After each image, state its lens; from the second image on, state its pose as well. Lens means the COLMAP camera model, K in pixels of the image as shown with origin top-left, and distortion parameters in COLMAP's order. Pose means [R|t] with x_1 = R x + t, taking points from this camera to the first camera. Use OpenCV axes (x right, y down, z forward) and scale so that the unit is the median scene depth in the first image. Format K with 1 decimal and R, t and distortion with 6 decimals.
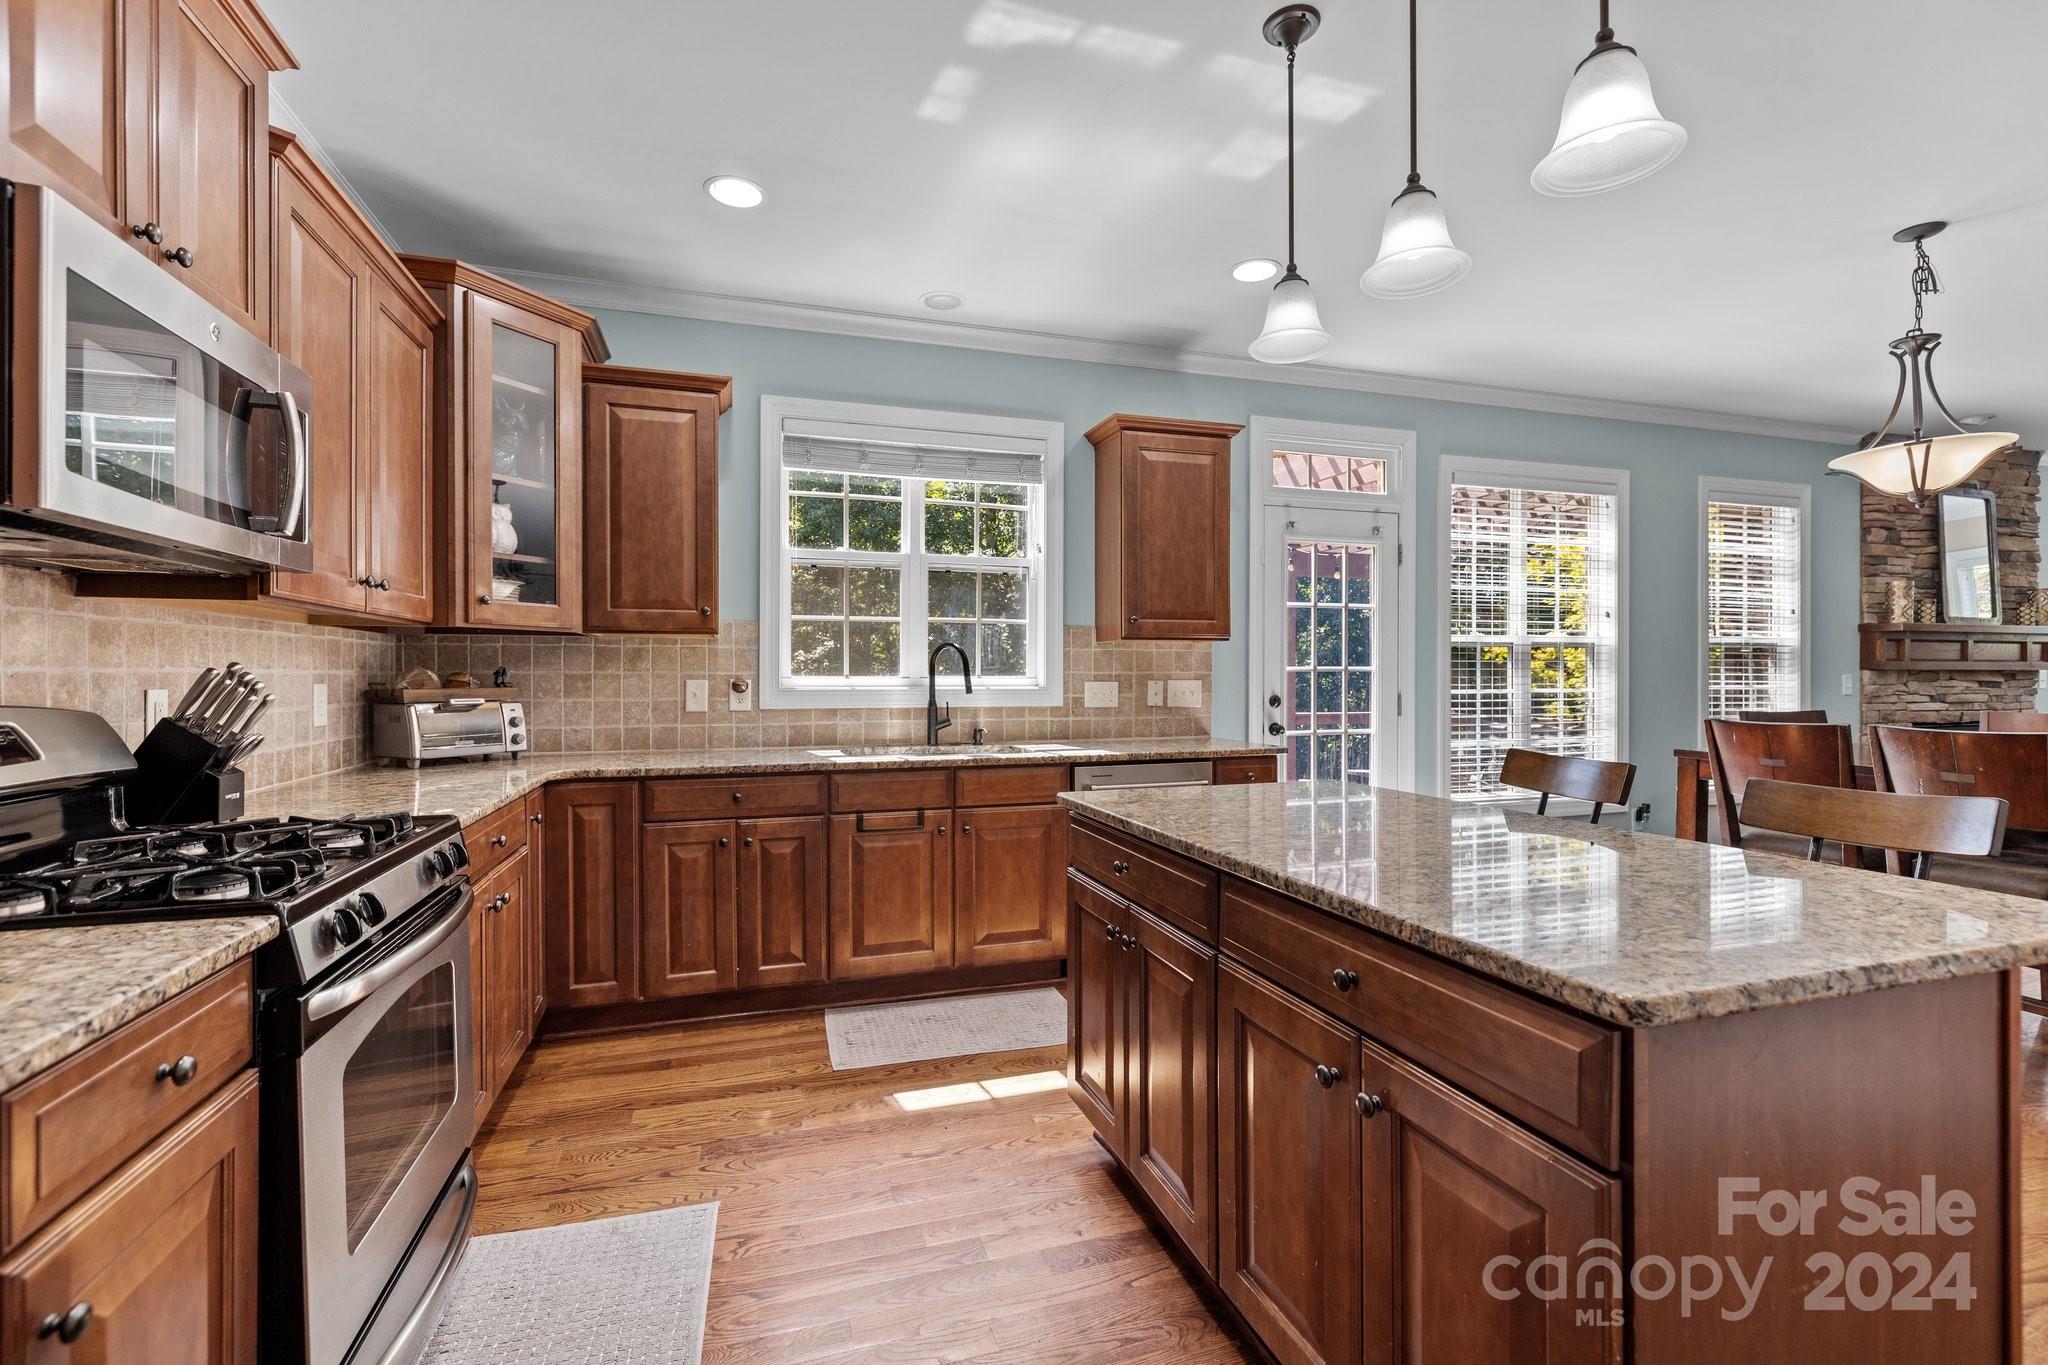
lens RADIAL K [[889.4, 0, 1023.8], [0, 889.4, 678.6], [0, 0, 1]] dist [0.000230, -0.000647]
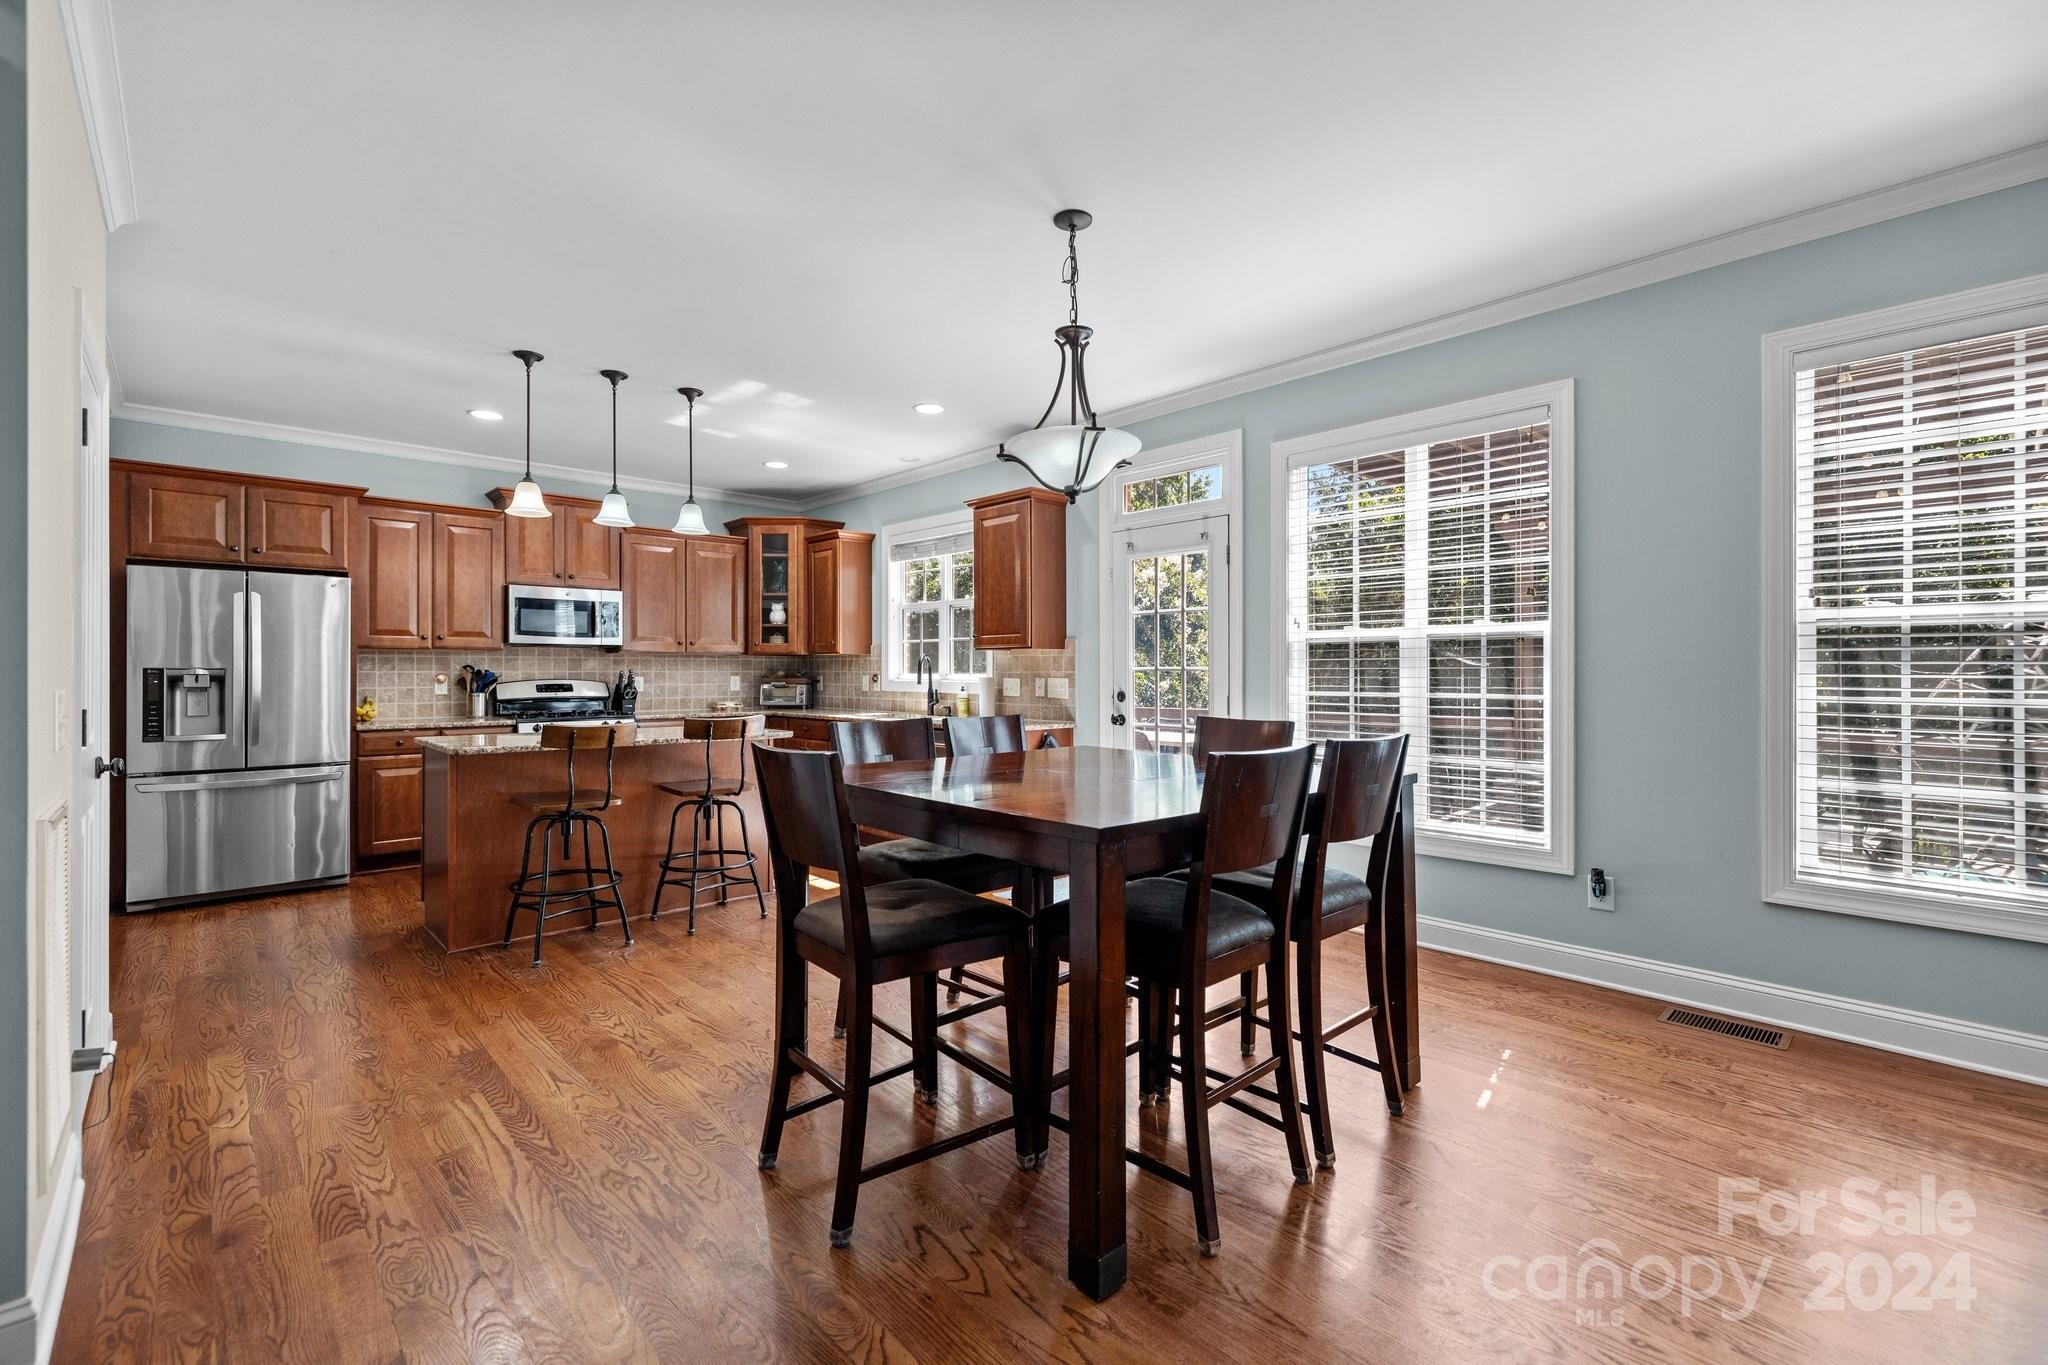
lens RADIAL K [[889.4, 0, 1020.6], [0, 889.4, 674.4], [0, 0, 1]] dist [0.000230, -0.000647]
pose [[0.425567, 0.004354, -0.904917, 1.625425], [-0.004437, 0.999986, 0.002725, -0.007754], [0.904916, 0.002856, 0.425580, 0.470857]]
